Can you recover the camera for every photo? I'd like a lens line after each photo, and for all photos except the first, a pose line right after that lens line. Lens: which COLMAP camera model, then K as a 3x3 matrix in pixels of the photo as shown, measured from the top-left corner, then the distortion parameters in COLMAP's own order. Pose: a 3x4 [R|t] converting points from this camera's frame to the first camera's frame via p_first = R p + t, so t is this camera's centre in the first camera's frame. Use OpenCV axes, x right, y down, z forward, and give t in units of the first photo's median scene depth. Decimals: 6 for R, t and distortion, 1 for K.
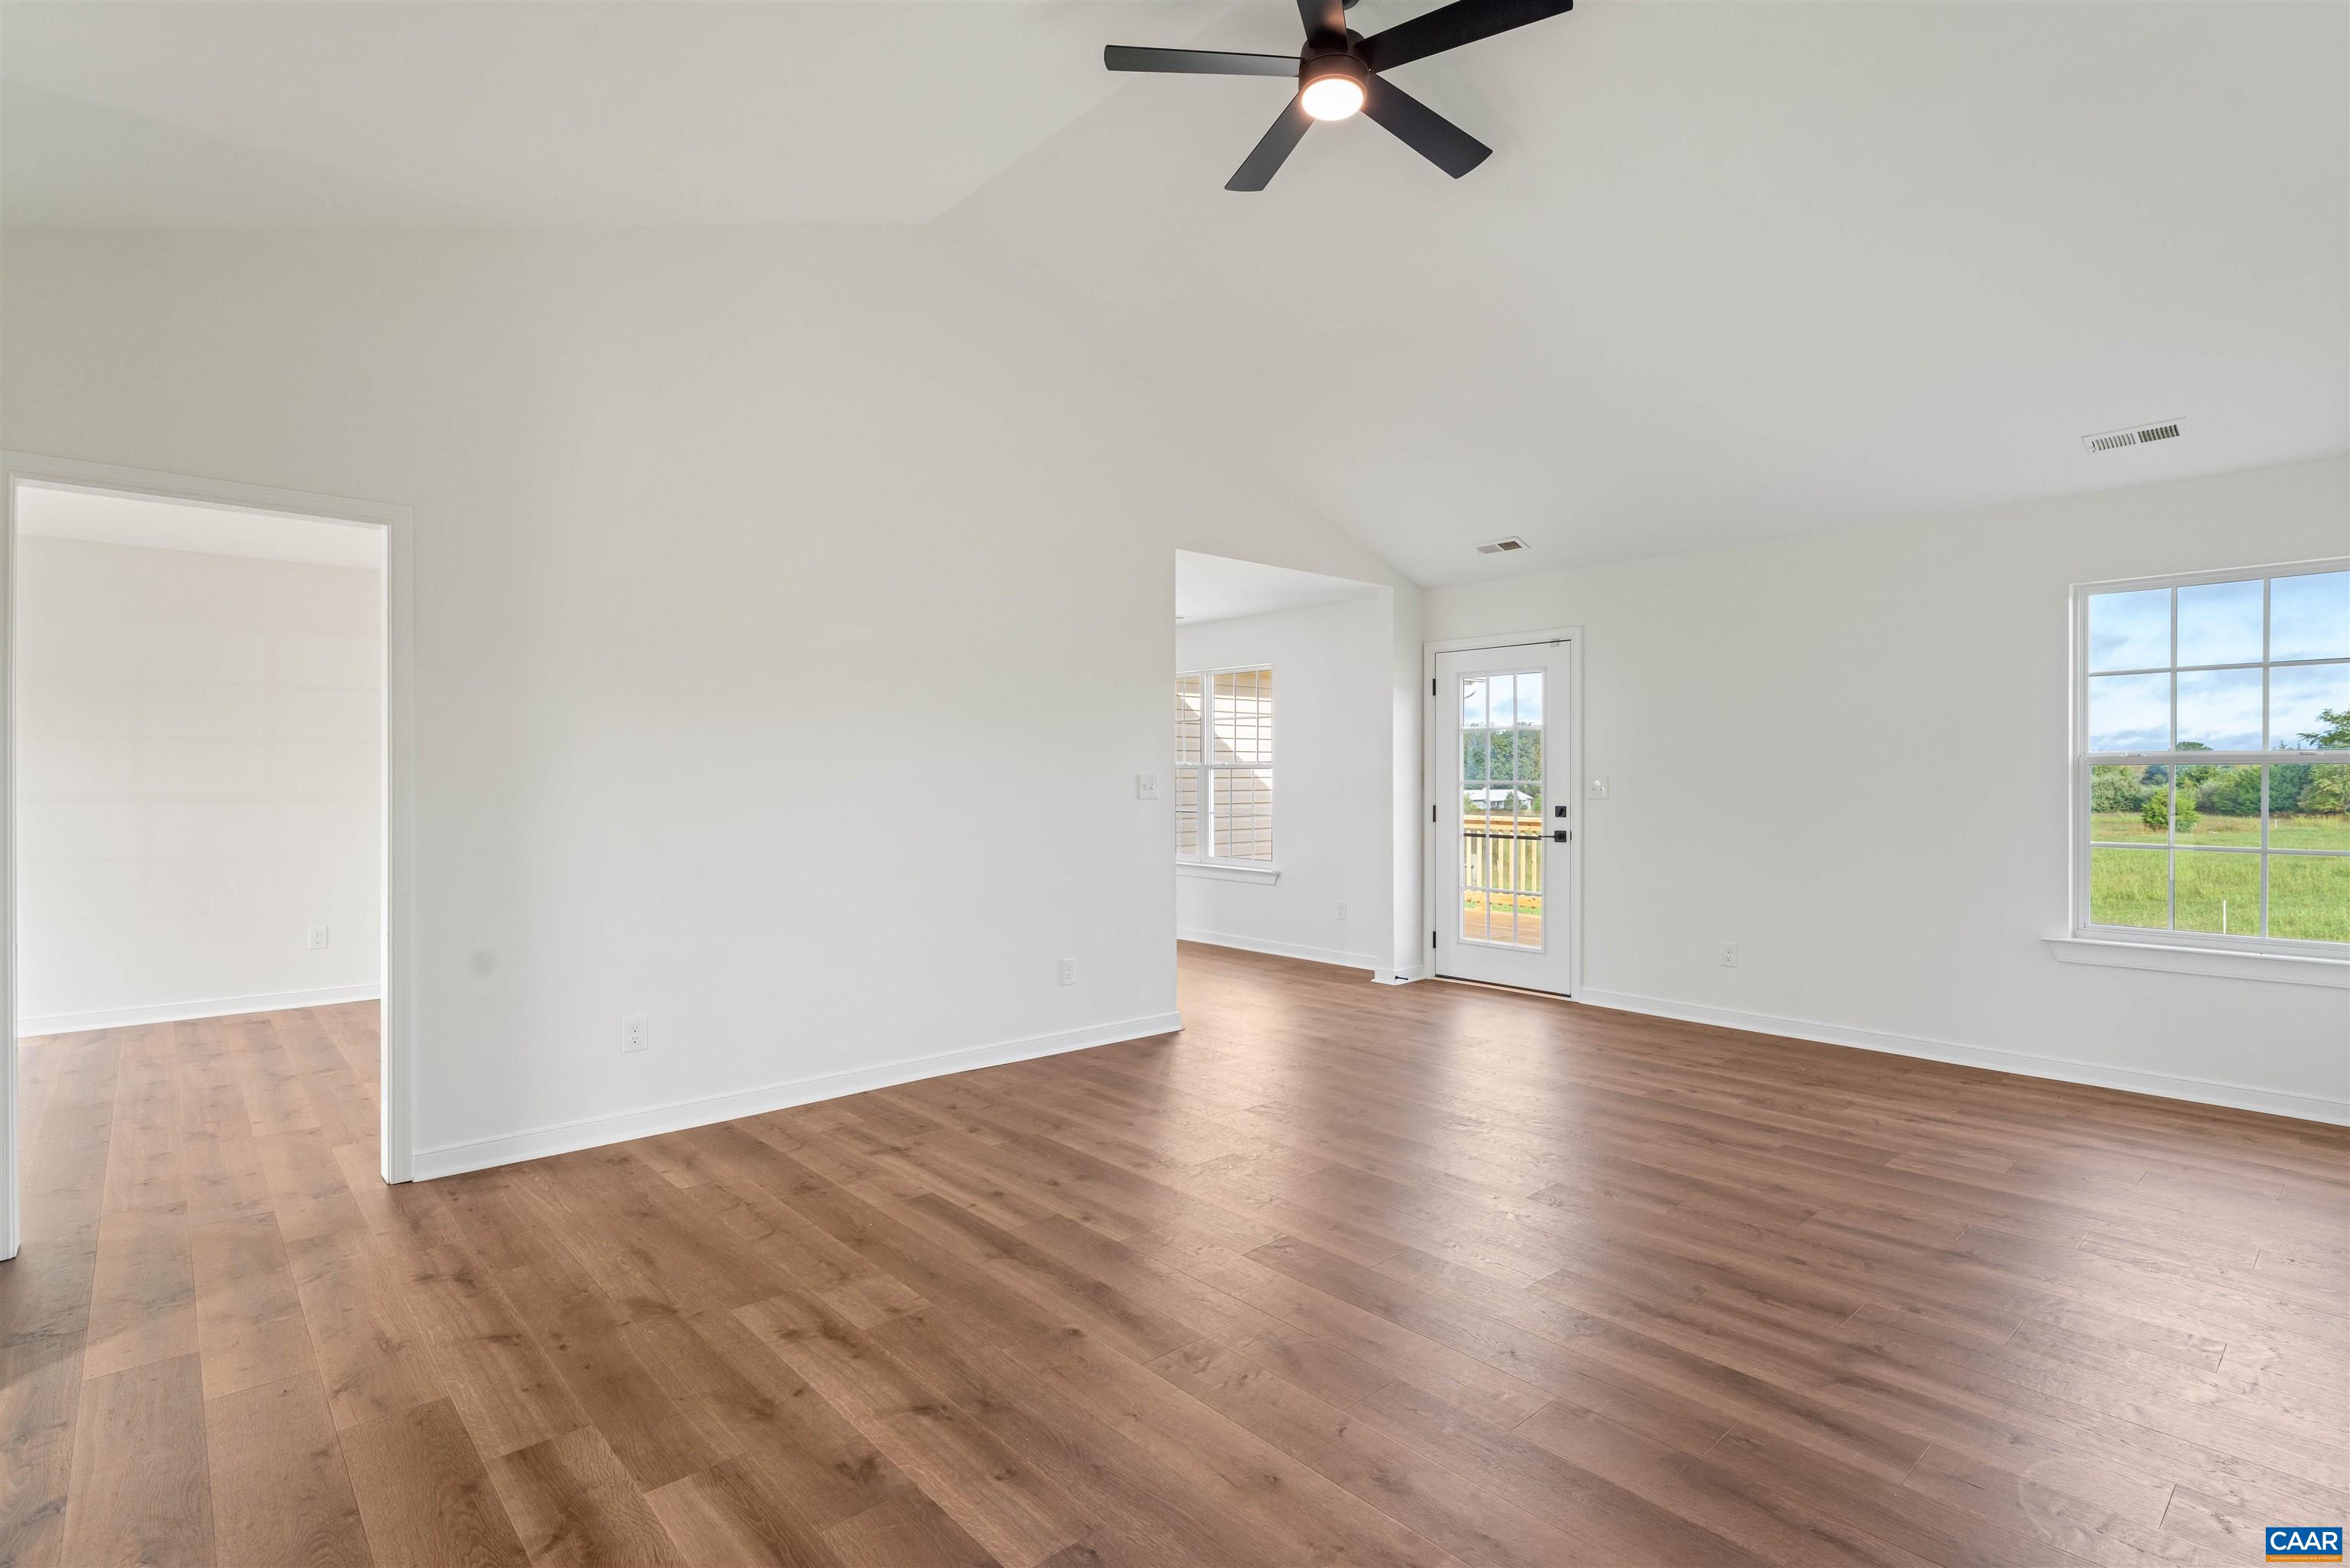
lens RADIAL K [[1130.5, 0, 1160.7], [0, 1130.5, 777.6], [0, 0, 1]] dist [0.002624, 0.000305]
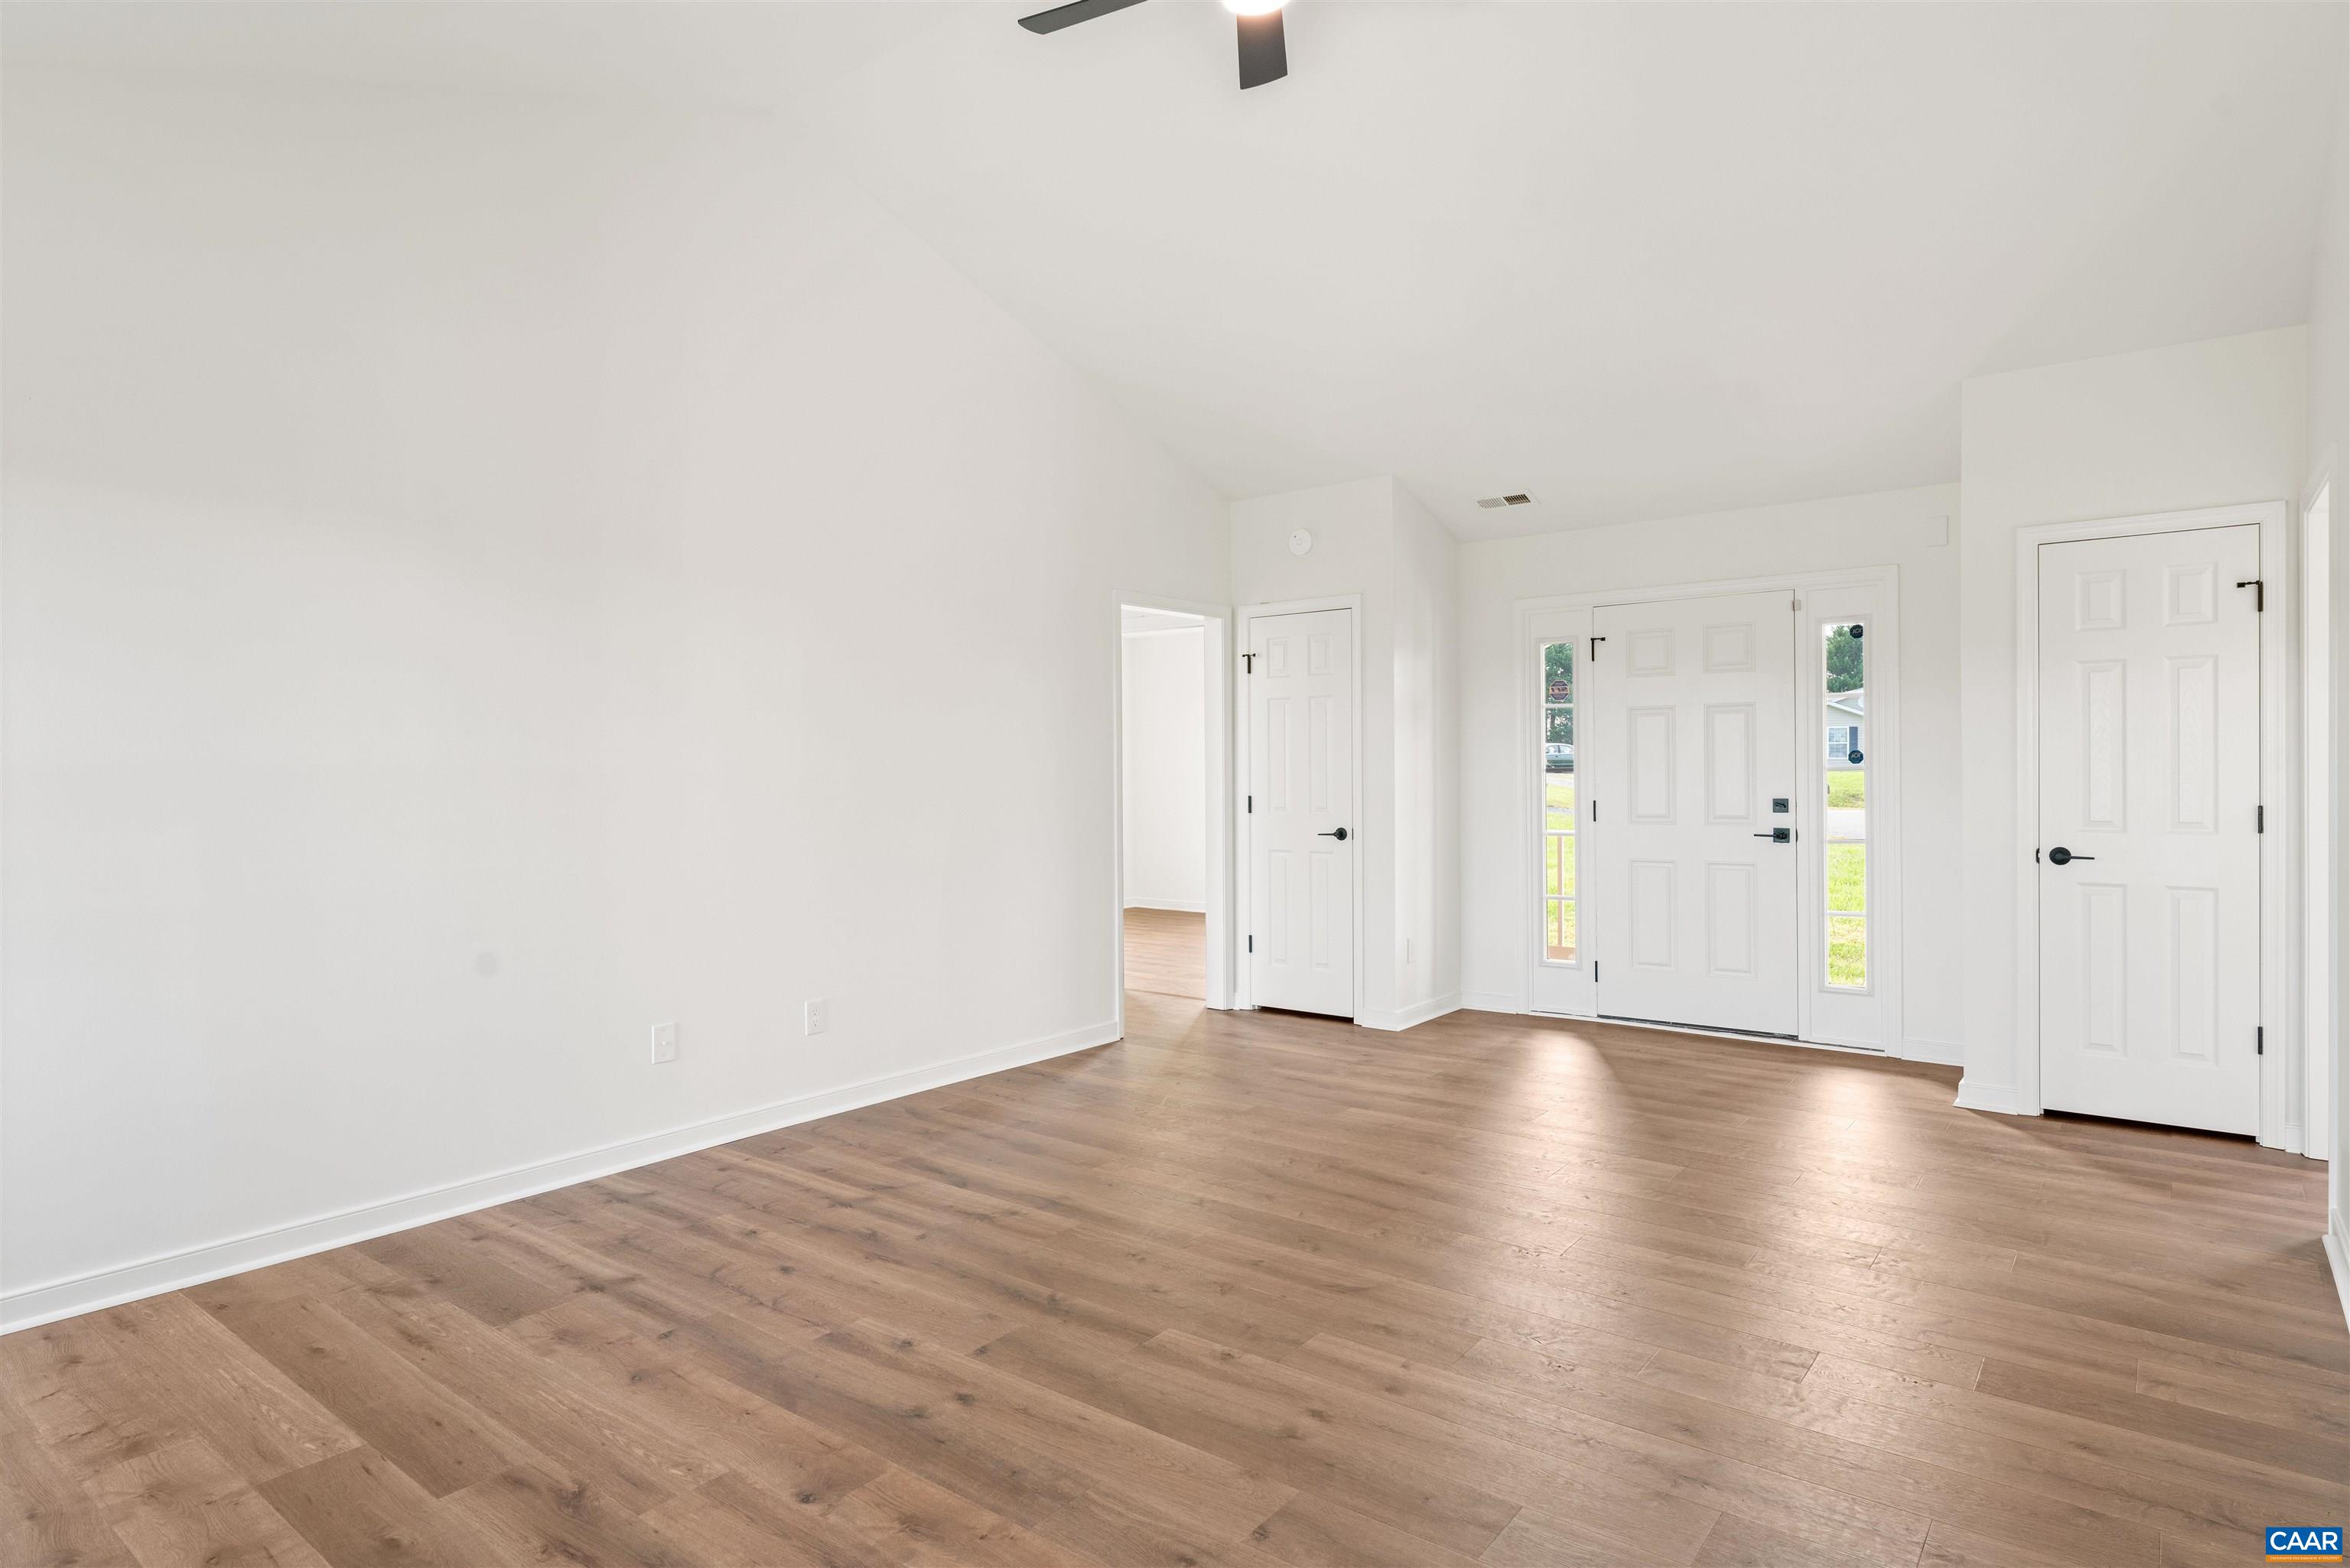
lens RADIAL K [[1296.7, 0, 1175.0], [0, 1296.7, 784.0], [0, 0, 1]] dist [-0.003835, 0.000185]
pose [[-0.982145, 0.009677, -0.187878, 0.304829], [0.006743, 0.999845, 0.016249, -0.003482], [0.188006, 0.014692, -0.982058, 1.491661]]
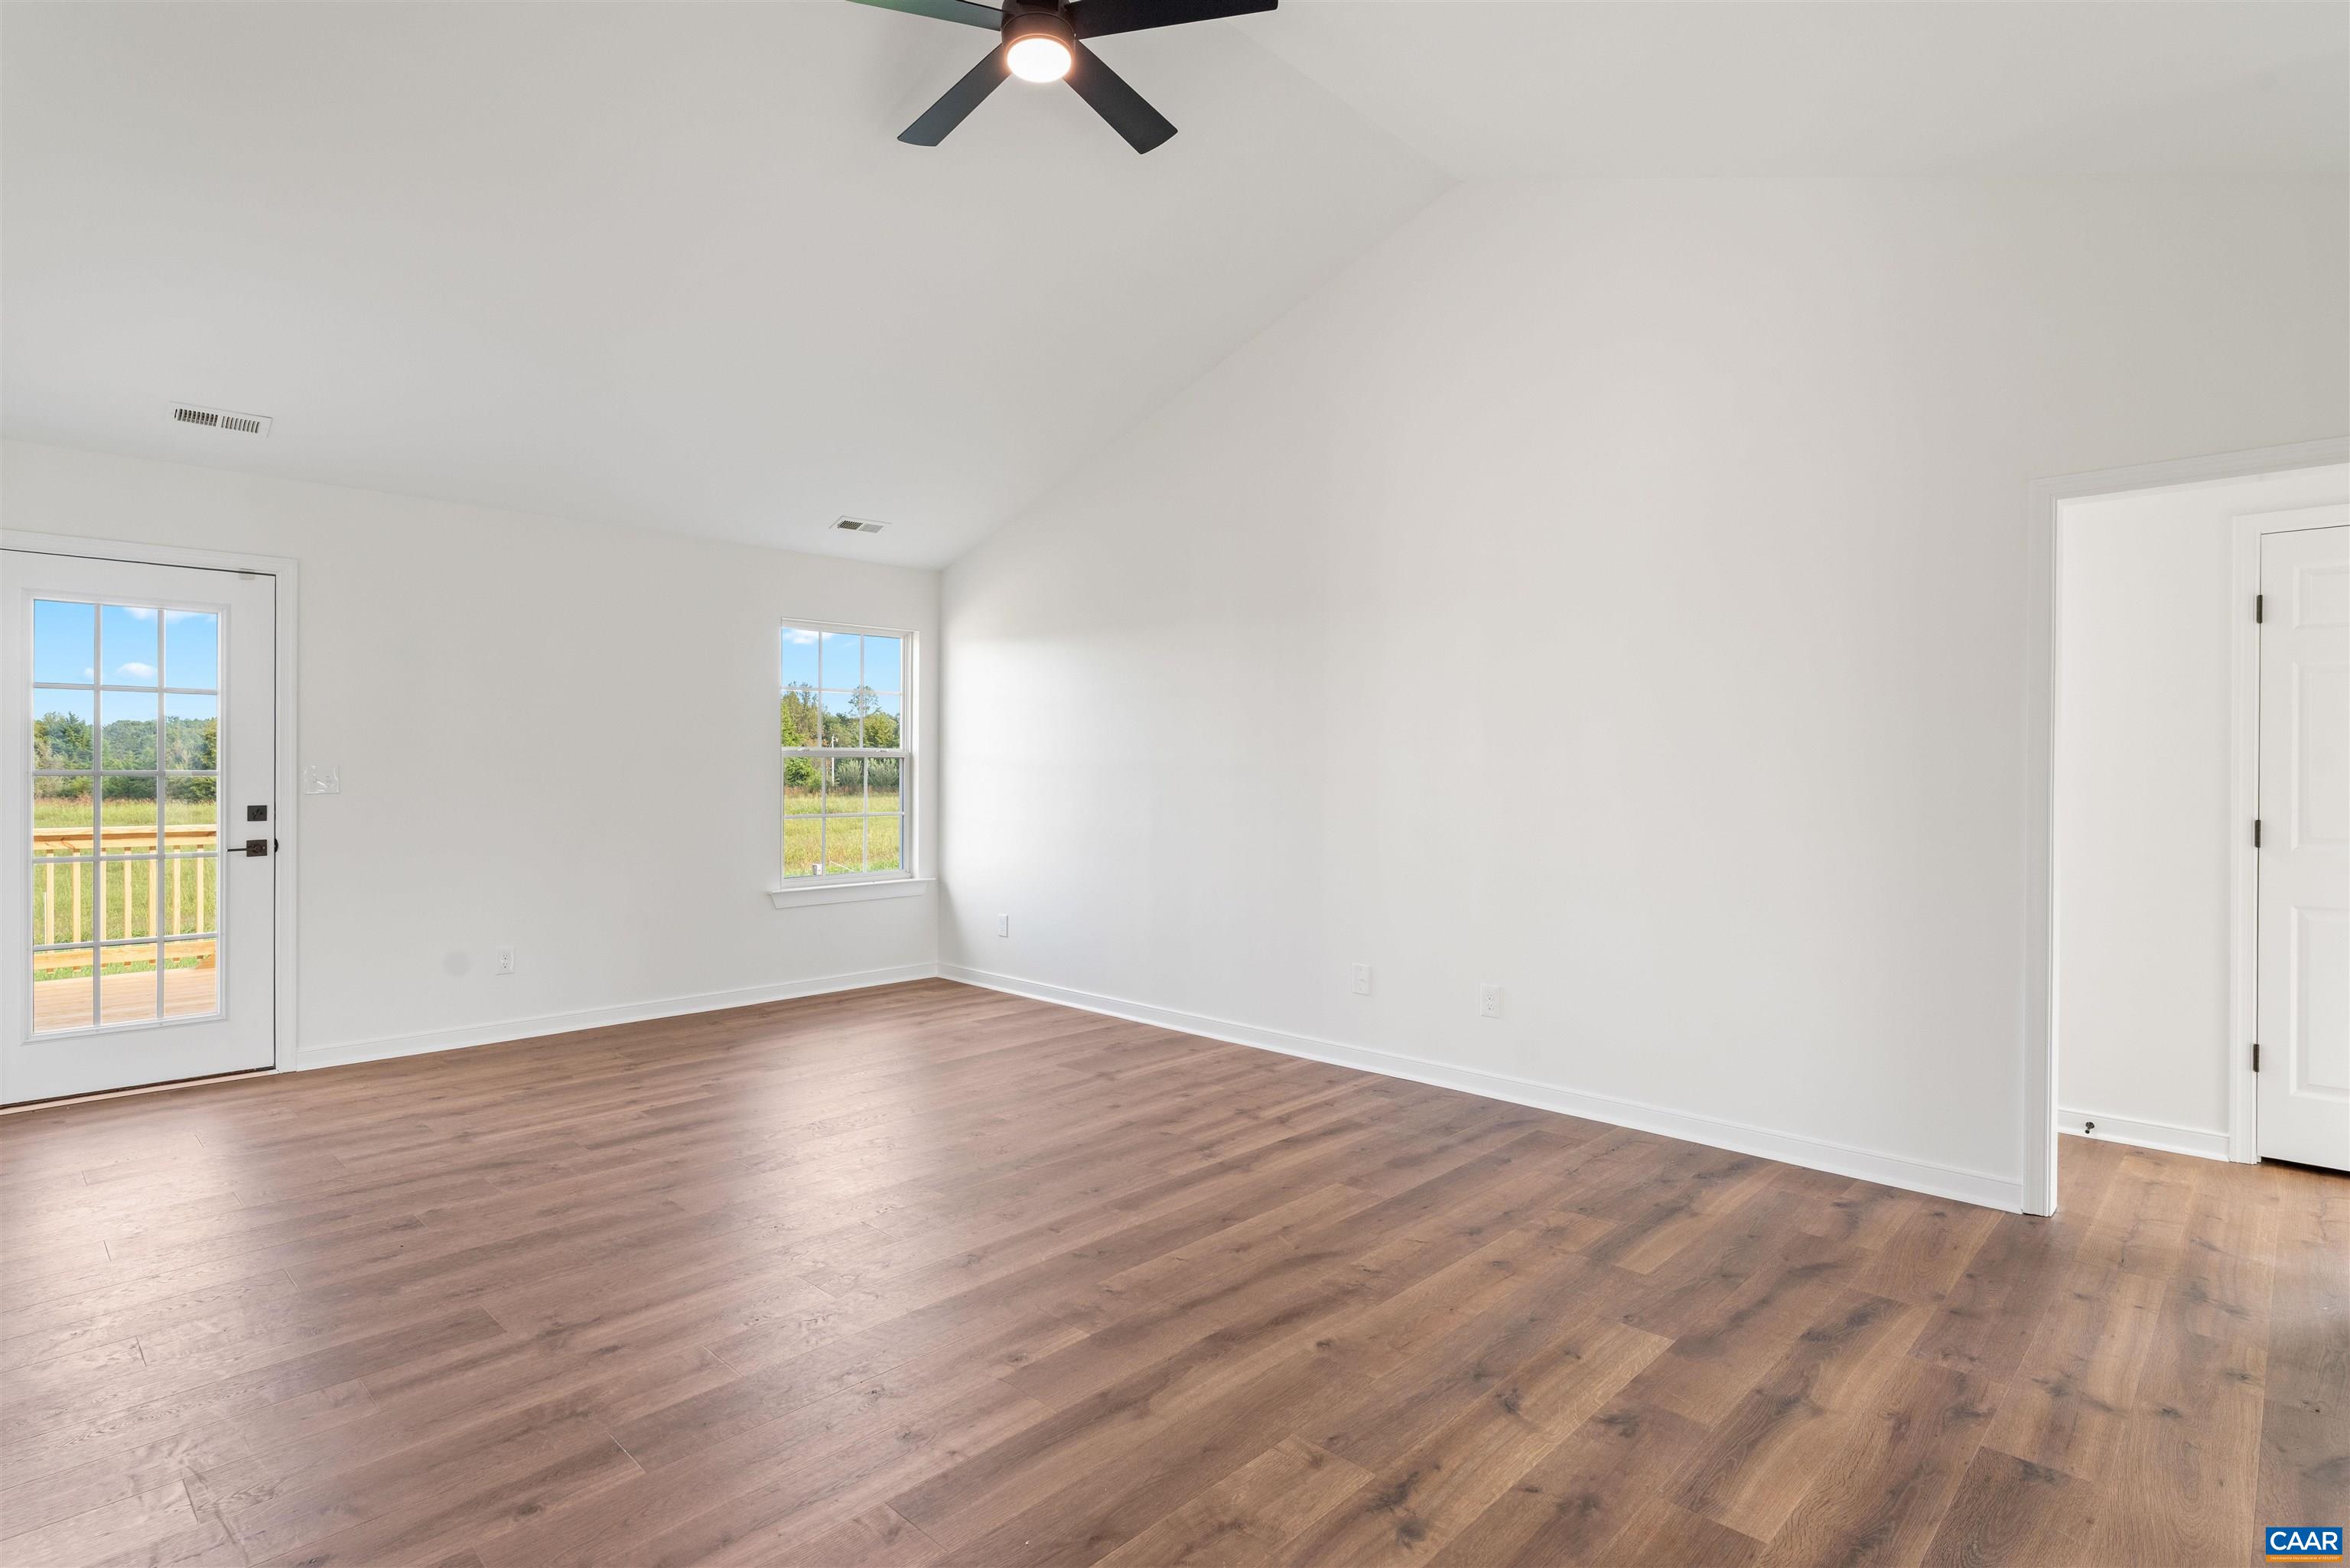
lens RADIAL K [[1191.9, 0, 1154.5], [0, 1191.9, 759.3], [0, 0, 1]] dist [0.000637, -0.000362]
pose [[-0.072783, 0.005527, 0.997333, -0.654307], [-0.002471, 0.999981, -0.005722, -0.001318], [-0.997345, -0.002881, -0.072768, 0.736720]]
